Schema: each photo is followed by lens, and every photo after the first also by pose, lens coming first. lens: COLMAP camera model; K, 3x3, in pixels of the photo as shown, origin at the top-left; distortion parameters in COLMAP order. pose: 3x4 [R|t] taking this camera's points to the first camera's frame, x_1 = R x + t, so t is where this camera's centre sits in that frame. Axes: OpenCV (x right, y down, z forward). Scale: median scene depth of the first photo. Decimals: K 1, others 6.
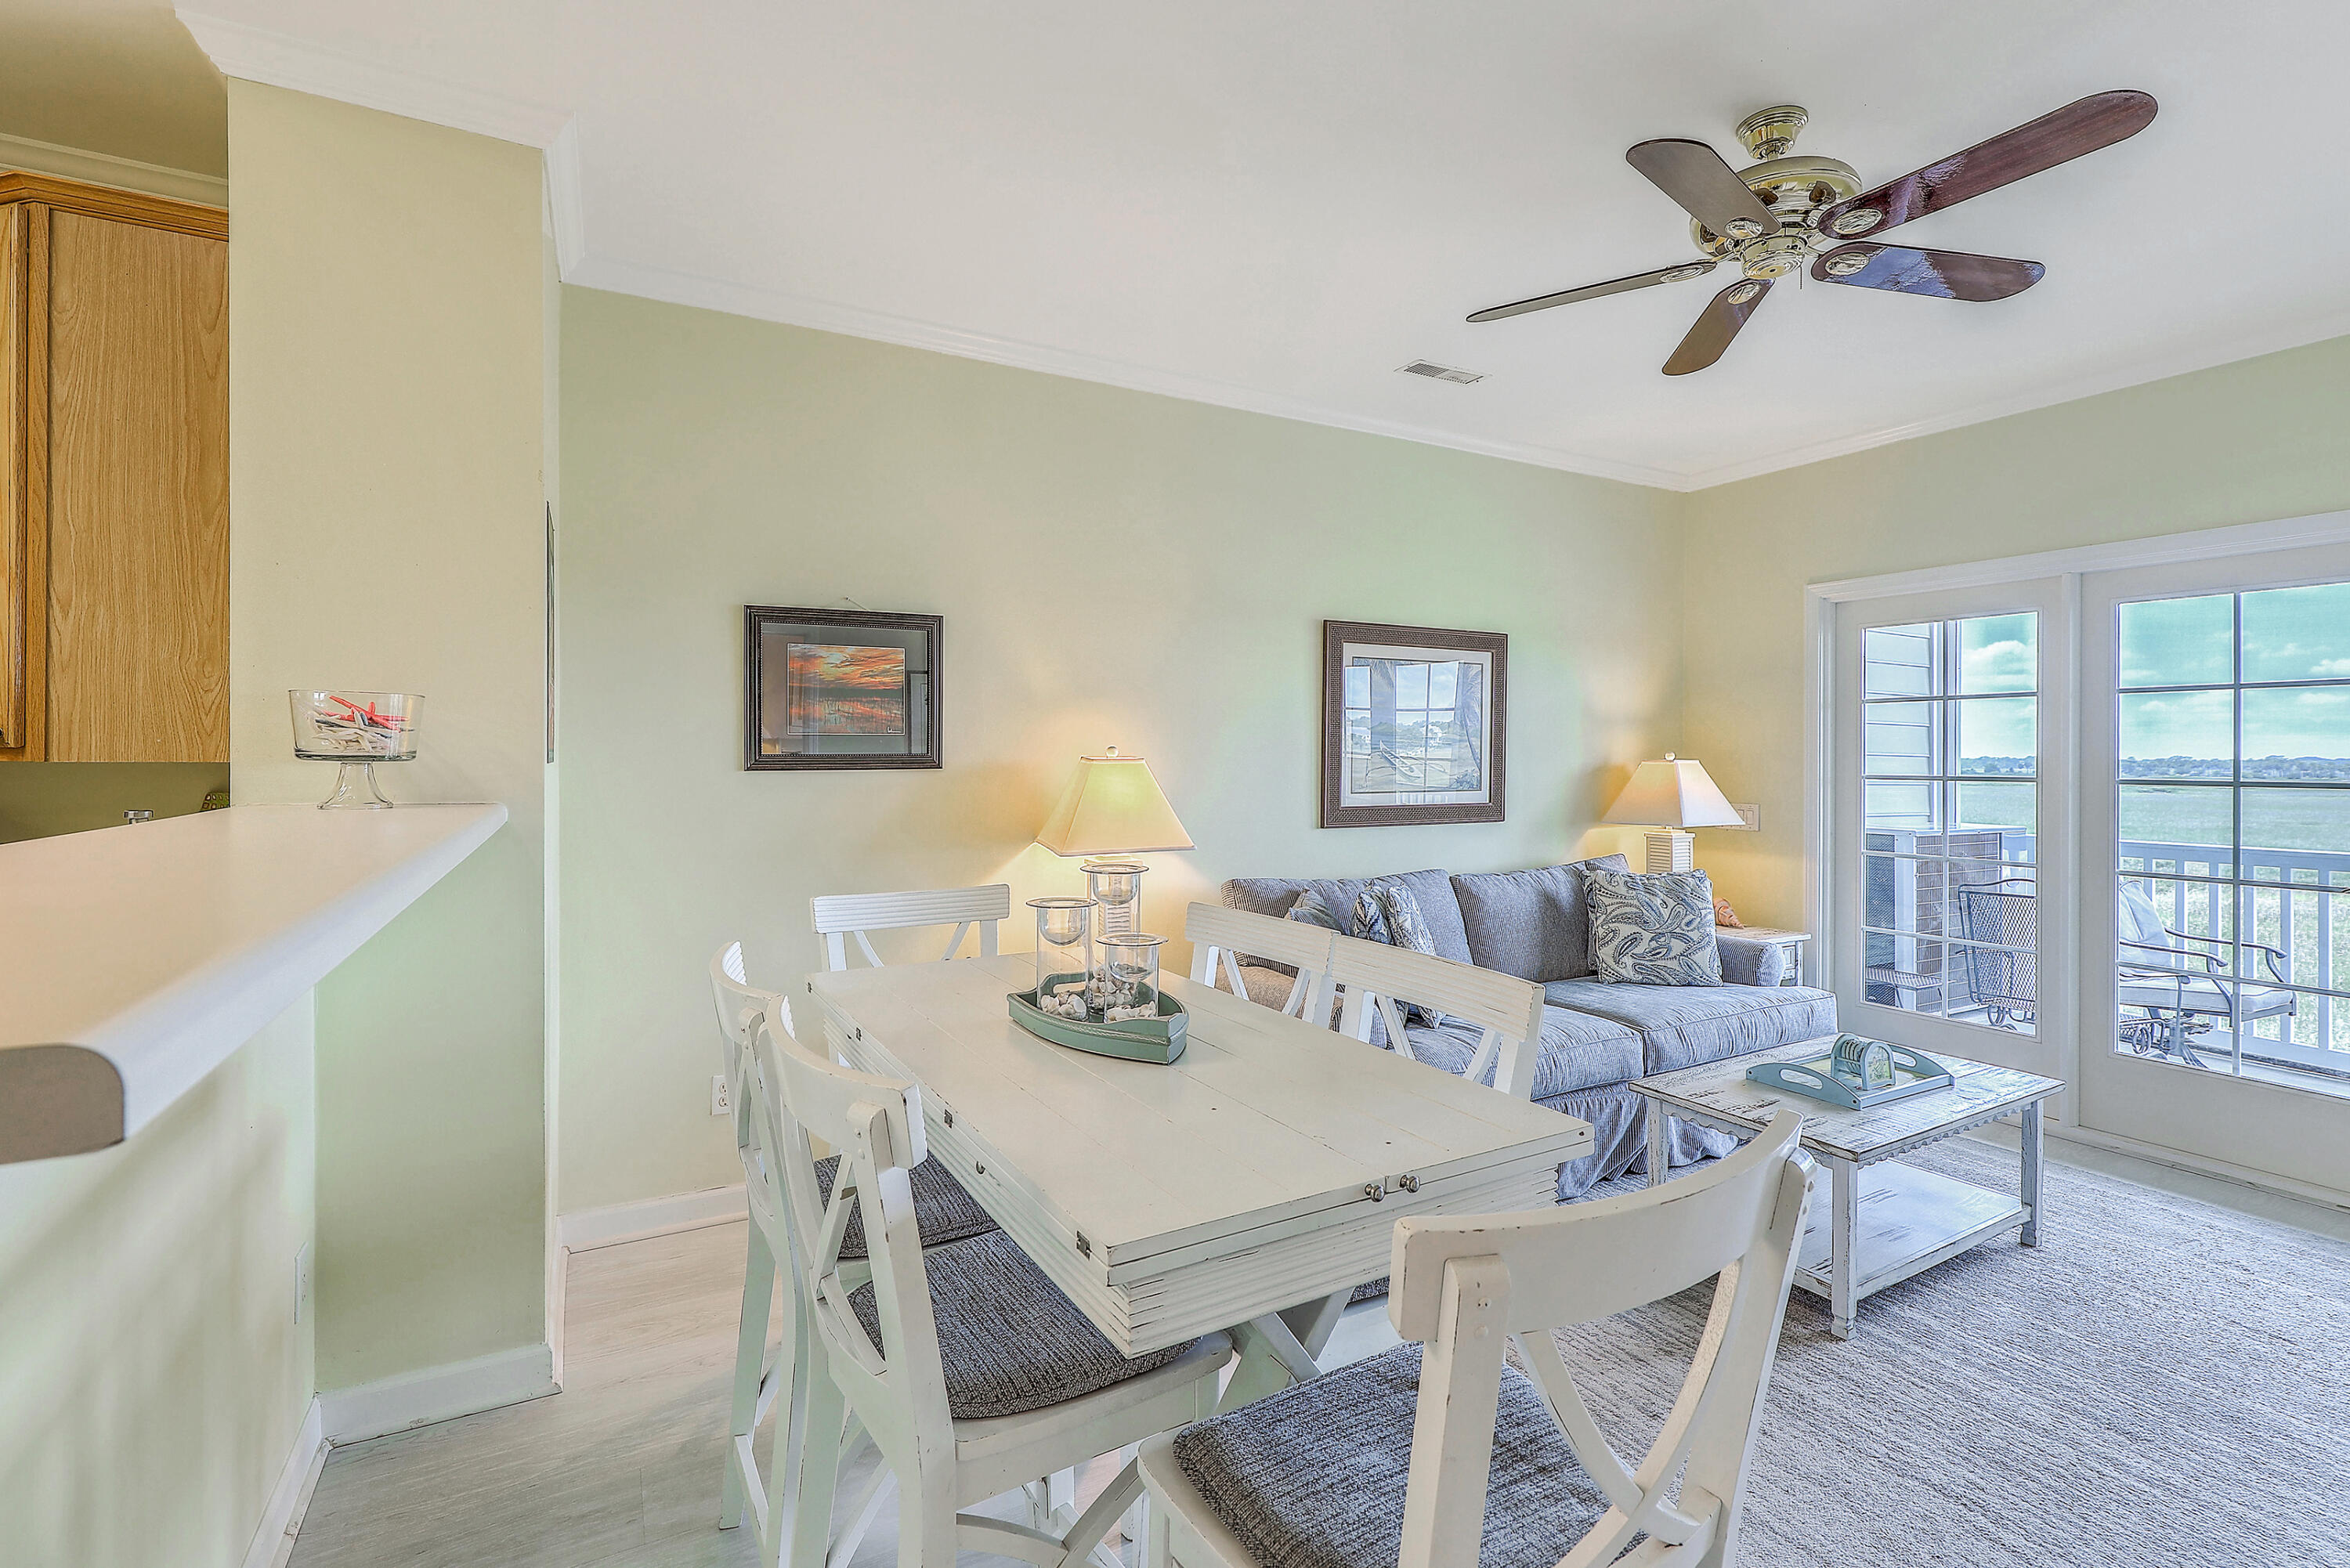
lens RADIAL K [[1064.1, 0, 1180.4], [0, 1064.1, 746.8], [0, 0, 1]] dist [0.000037, -0.000106]
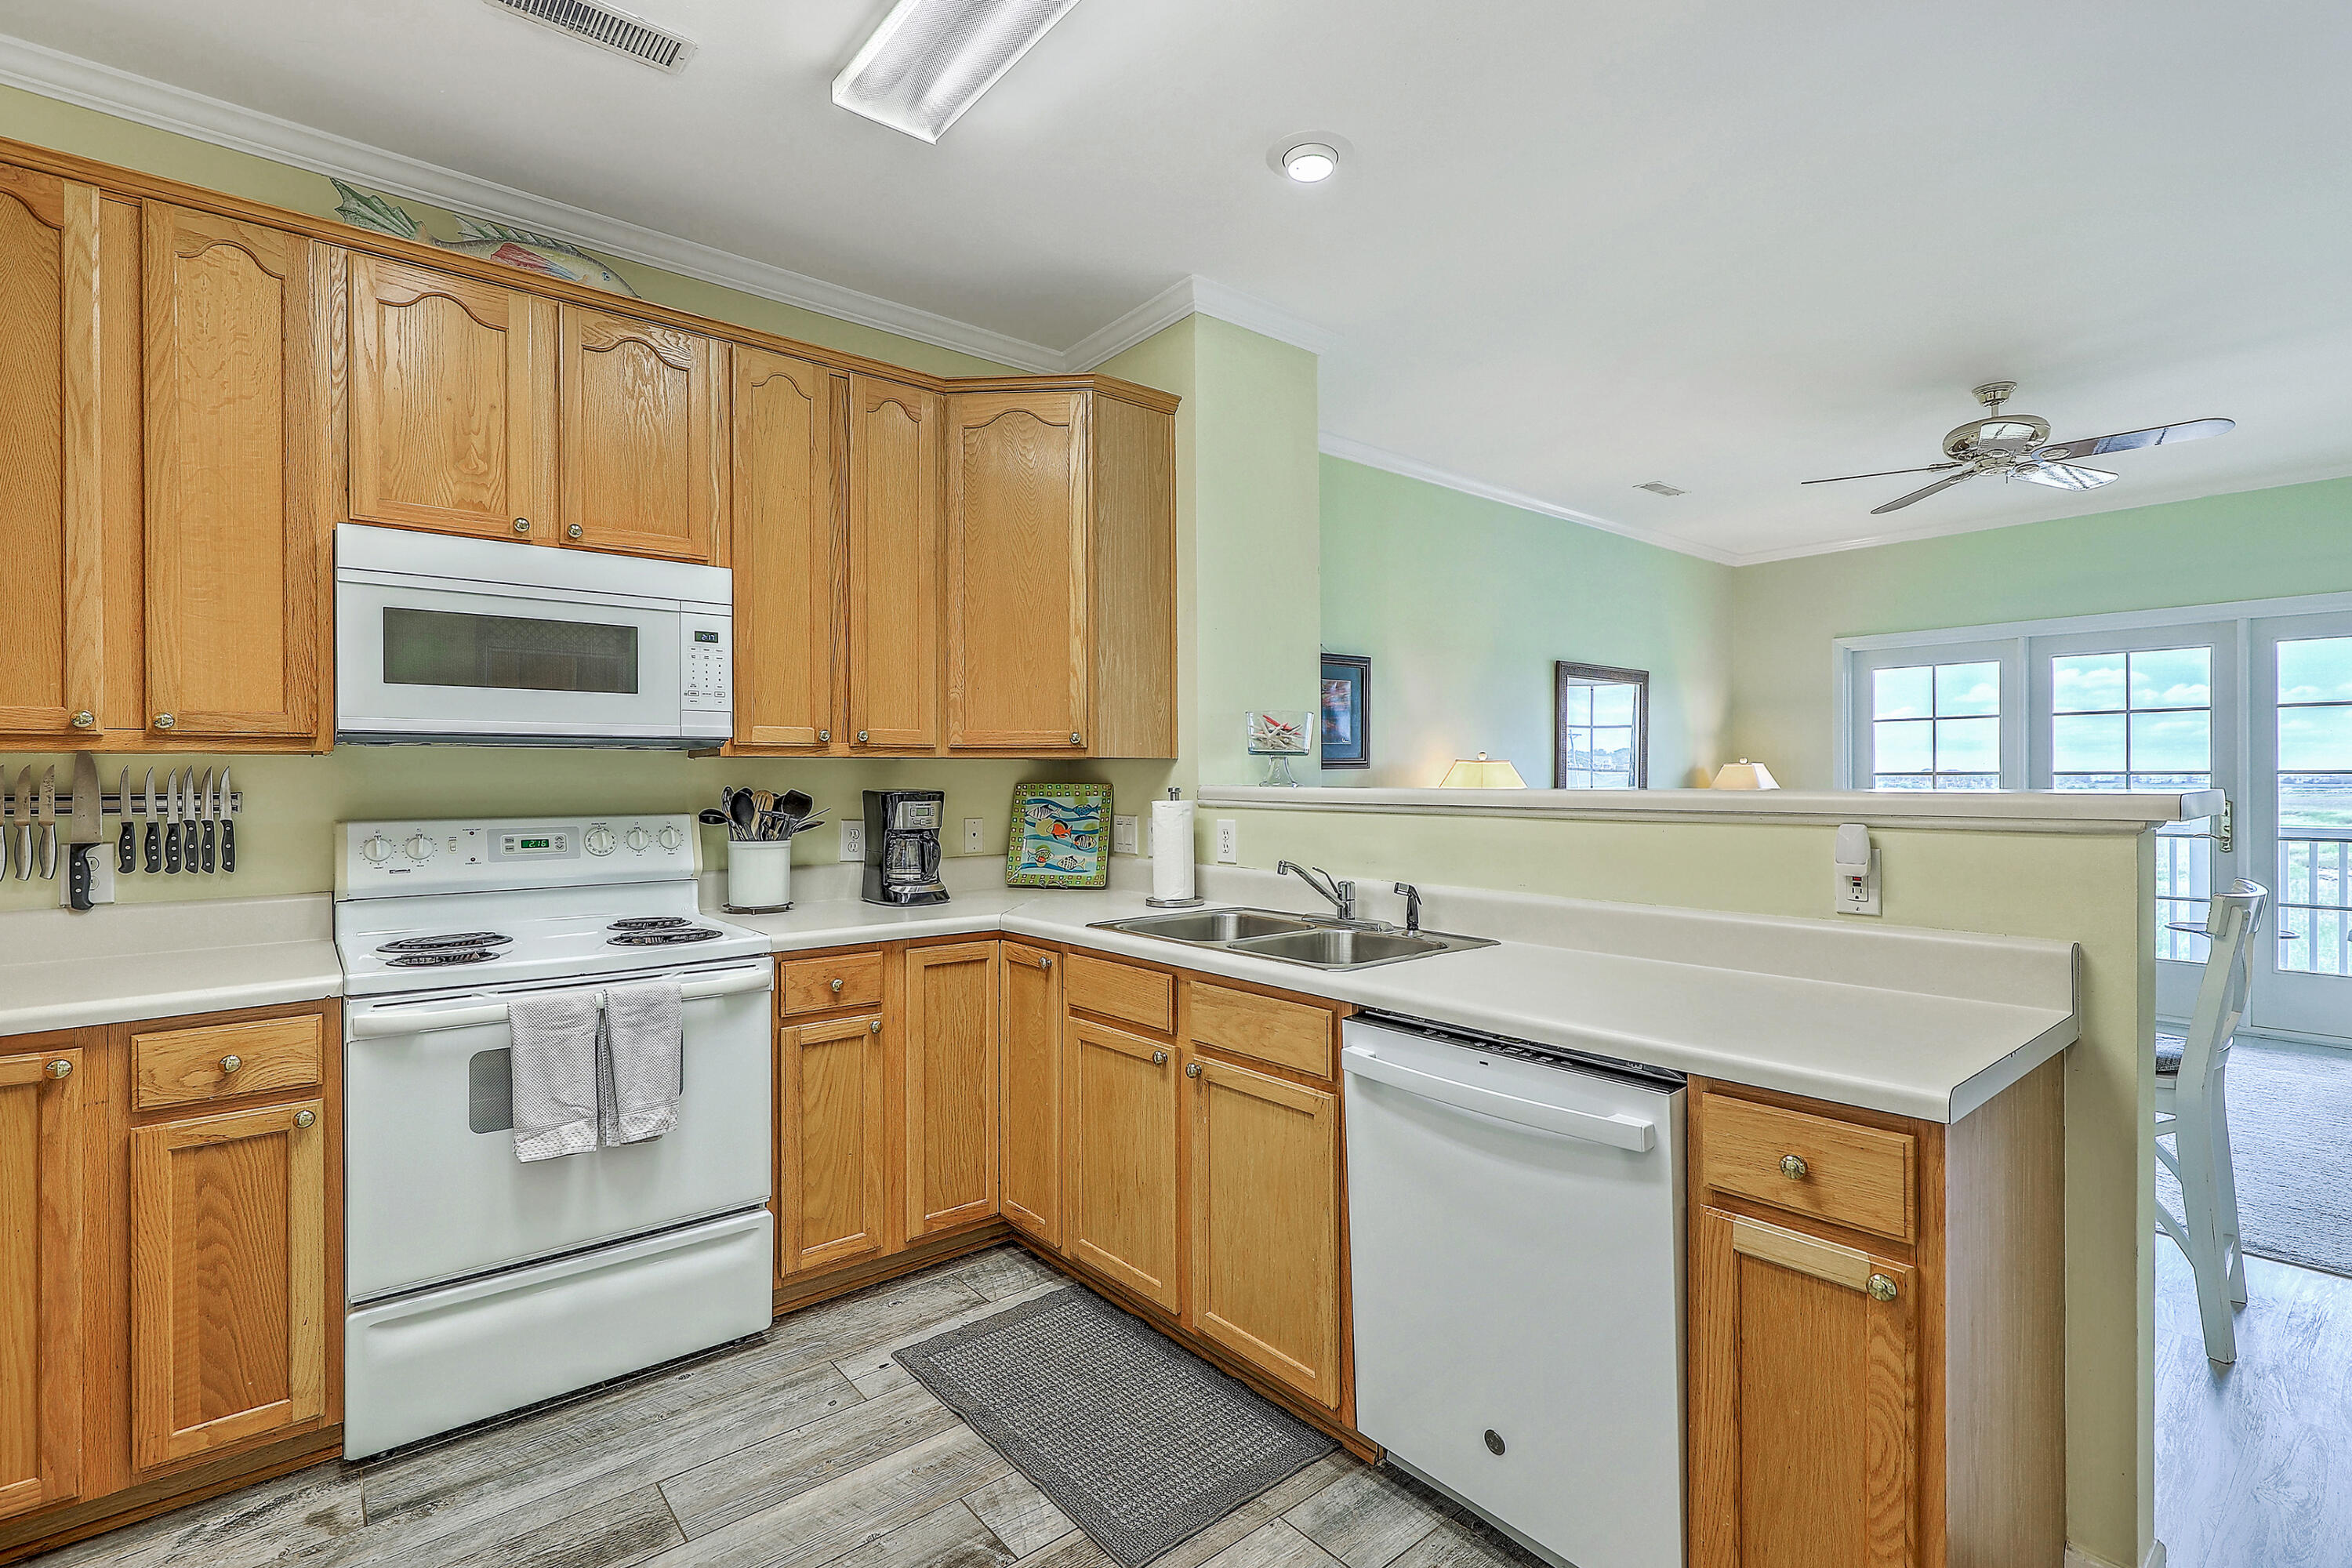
lens RADIAL K [[1065.0, 0, 1194.8], [0, 1065.0, 776.6], [0, 0, 1]] dist [0.000037, -0.000106]
pose [[0.981886, -0.008726, 0.189271, -0.640354], [0.007183, 0.999935, 0.008832, 0.015594], [-0.189336, -0.007313, 0.981885, -0.280645]]
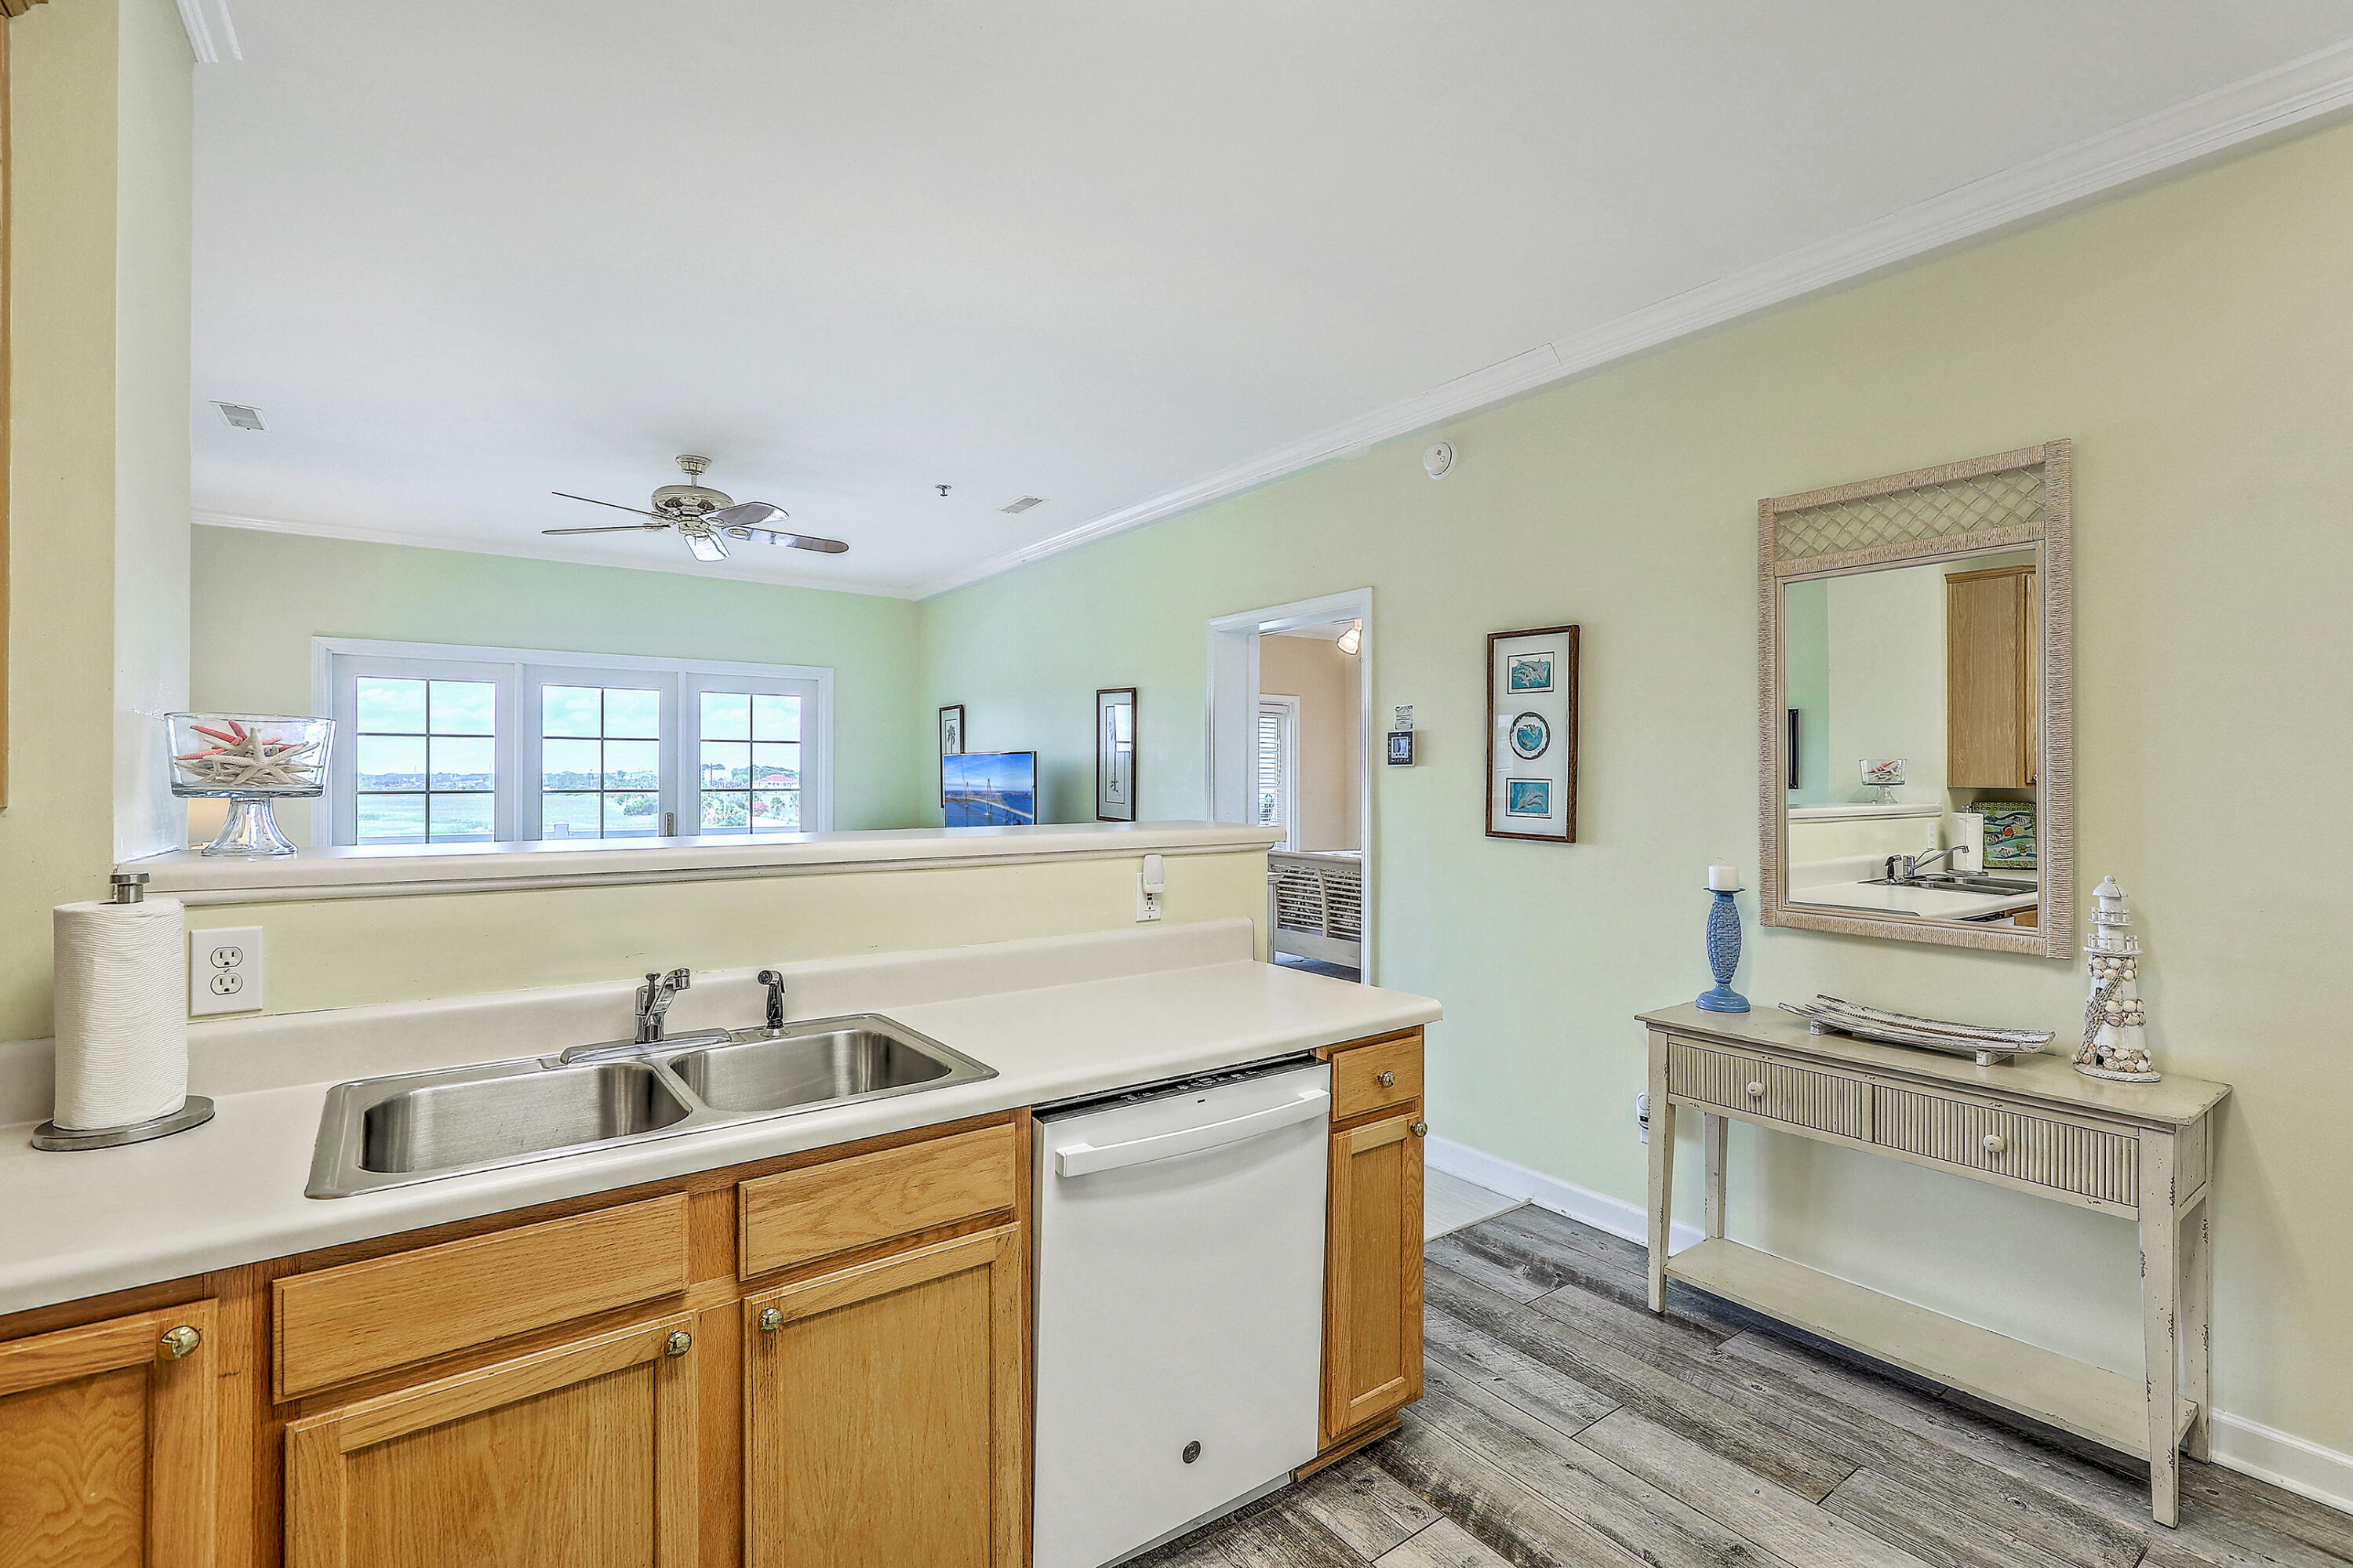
lens RADIAL K [[1065.5, 0, 1180.8], [0, 1065.5, 770.3], [0, 0, 1]] dist [0.000037, -0.000106]
pose [[-0.114138, 0.000279, 0.993465, -0.915837], [-0.010408, 0.999945, -0.001476, -0.008350], [-0.993410, -0.010508, -0.114129, 0.199817]]
